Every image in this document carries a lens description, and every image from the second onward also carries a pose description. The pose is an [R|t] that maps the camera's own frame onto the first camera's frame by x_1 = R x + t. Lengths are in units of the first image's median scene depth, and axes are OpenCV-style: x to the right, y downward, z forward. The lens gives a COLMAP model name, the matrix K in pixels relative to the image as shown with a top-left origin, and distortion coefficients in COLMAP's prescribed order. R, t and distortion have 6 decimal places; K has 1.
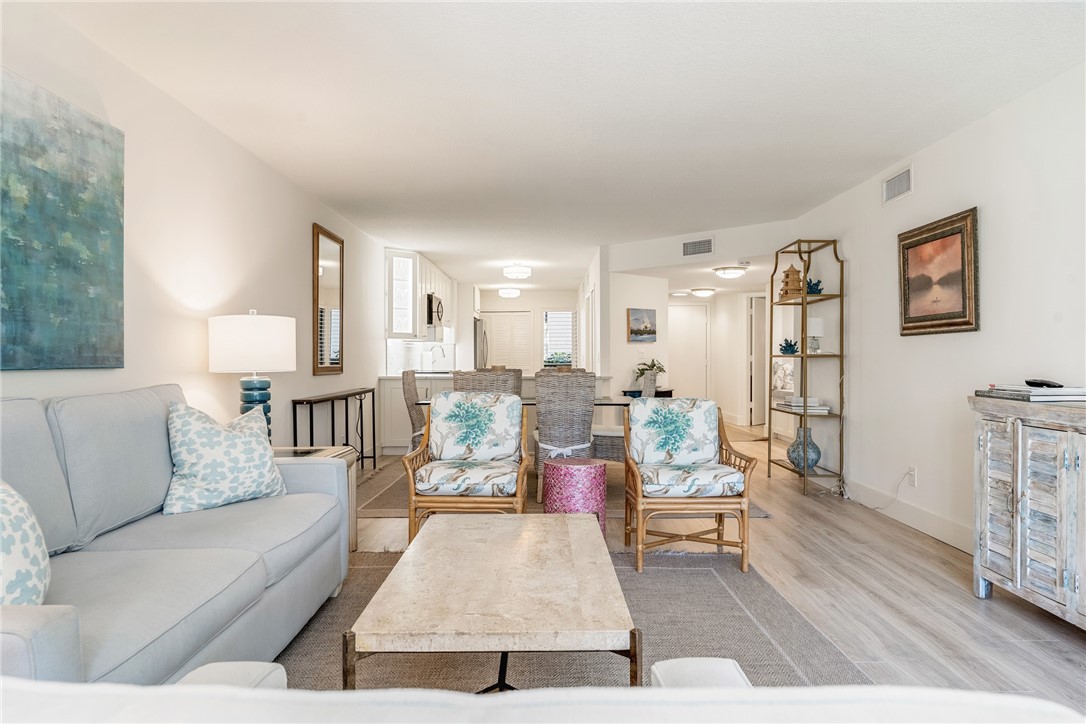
lens RADIAL K [[709.5, 0, 548.6], [0, 709.5, 368.3], [0, 0, 1]] dist [0.000109, 0.003753]
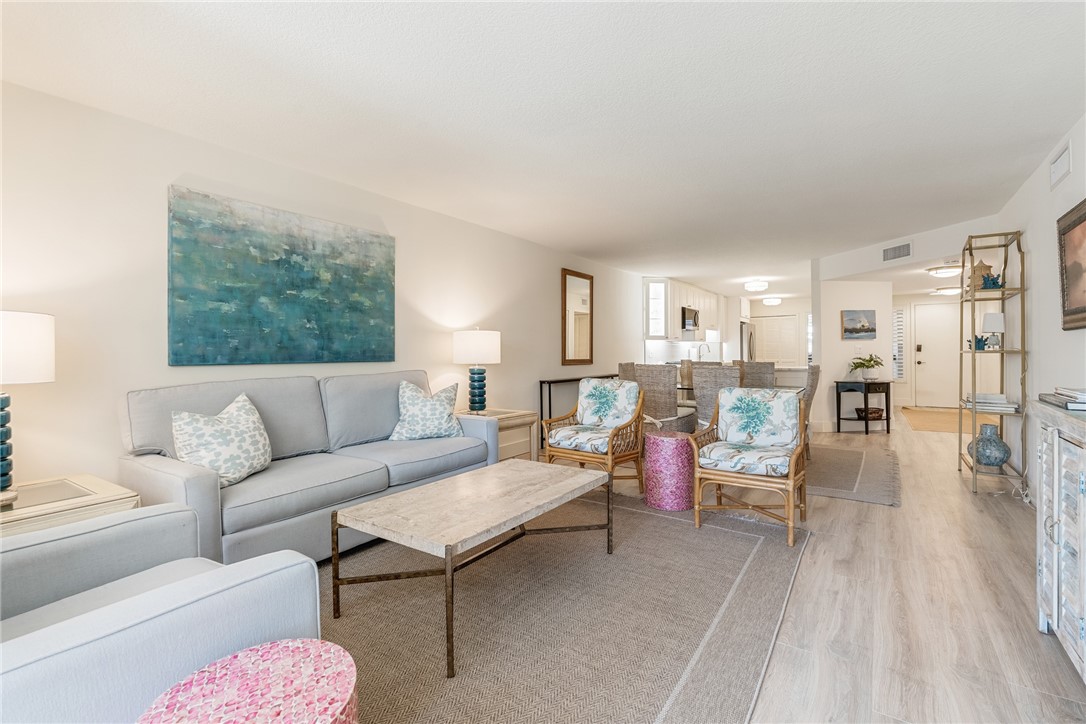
lens RADIAL K [[493.2, 0, 541.0], [0, 493.2, 353.3], [0, 0, 1]] dist [-0.002544, 0.000897]
pose [[0.815695, -0.001708, -0.578479, 0.407681], [-0.004749, 0.999942, -0.009648, -0.009148], [0.578462, 0.010617, 0.815640, 0.130892]]
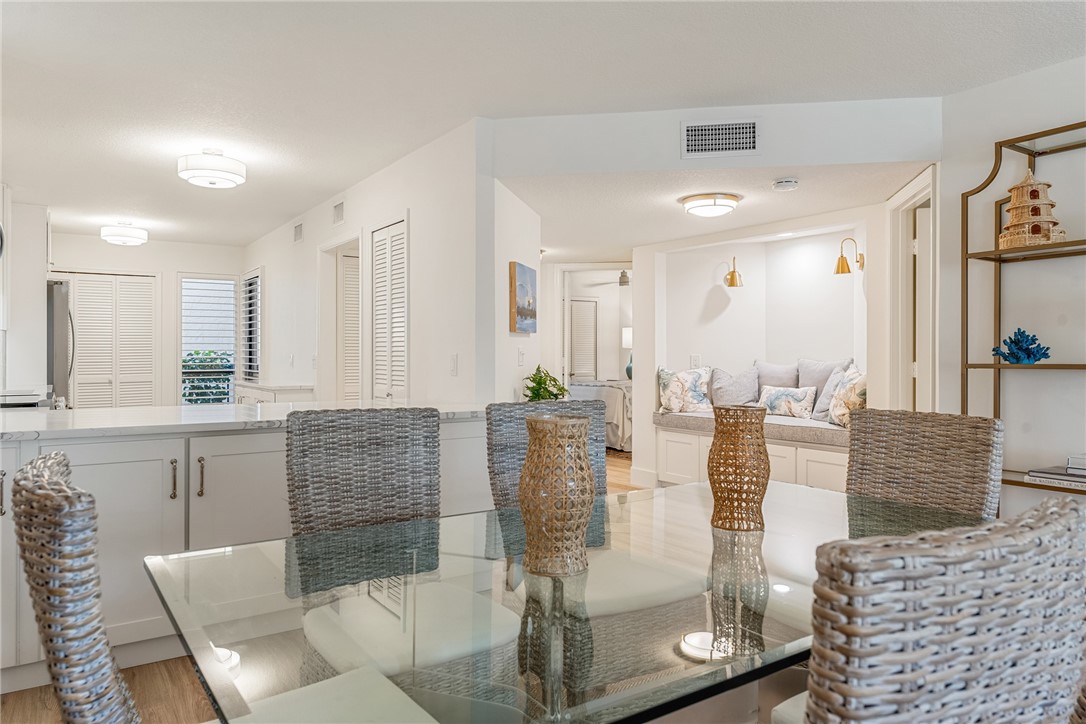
lens RADIAL K [[709.5, 0, 543.5], [0, 709.5, 355.5], [0, 0, 1]] dist [0.000109, 0.003753]
pose [[0.826634, 0.003364, 0.562730, -0.326878], [0.005101, 0.999896, -0.013471, -0.033105], [-0.562717, 0.014006, 0.826531, 1.359671]]
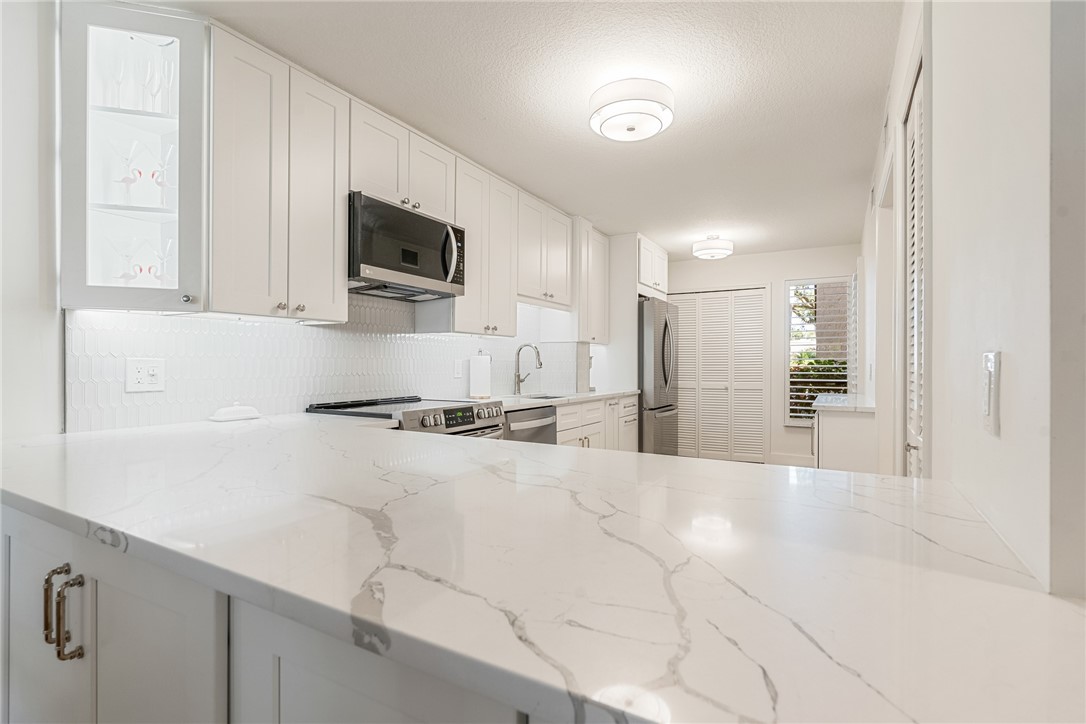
lens RADIAL K [[516.2, 0, 547.3], [0, 516.2, 364.2], [0, 0, 1]] dist [-0.000562, 0.000254]
pose [[0.866141, 0.006111, -0.499762, 0.117390], [-0.013312, 0.999853, -0.010845, -0.042397], [0.499622, 0.016046, 0.866095, 2.058698]]
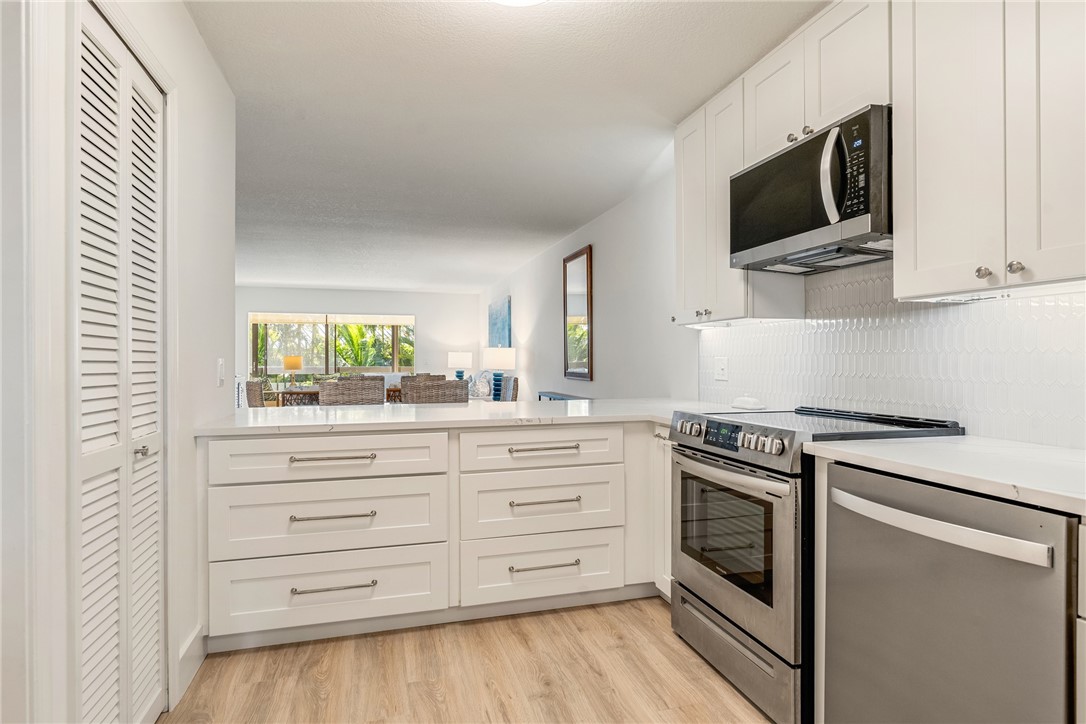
lens RADIAL K [[609.5, 0, 542.2], [0, 609.5, 360.5], [0, 0, 1]] dist [0.003035, -0.001047]
pose [[-0.959175, 0.005727, -0.282754, 0.000686], [0.001175, 0.999867, 0.016268, -0.059395], [0.282810, 0.015271, -0.959054, 3.120568]]
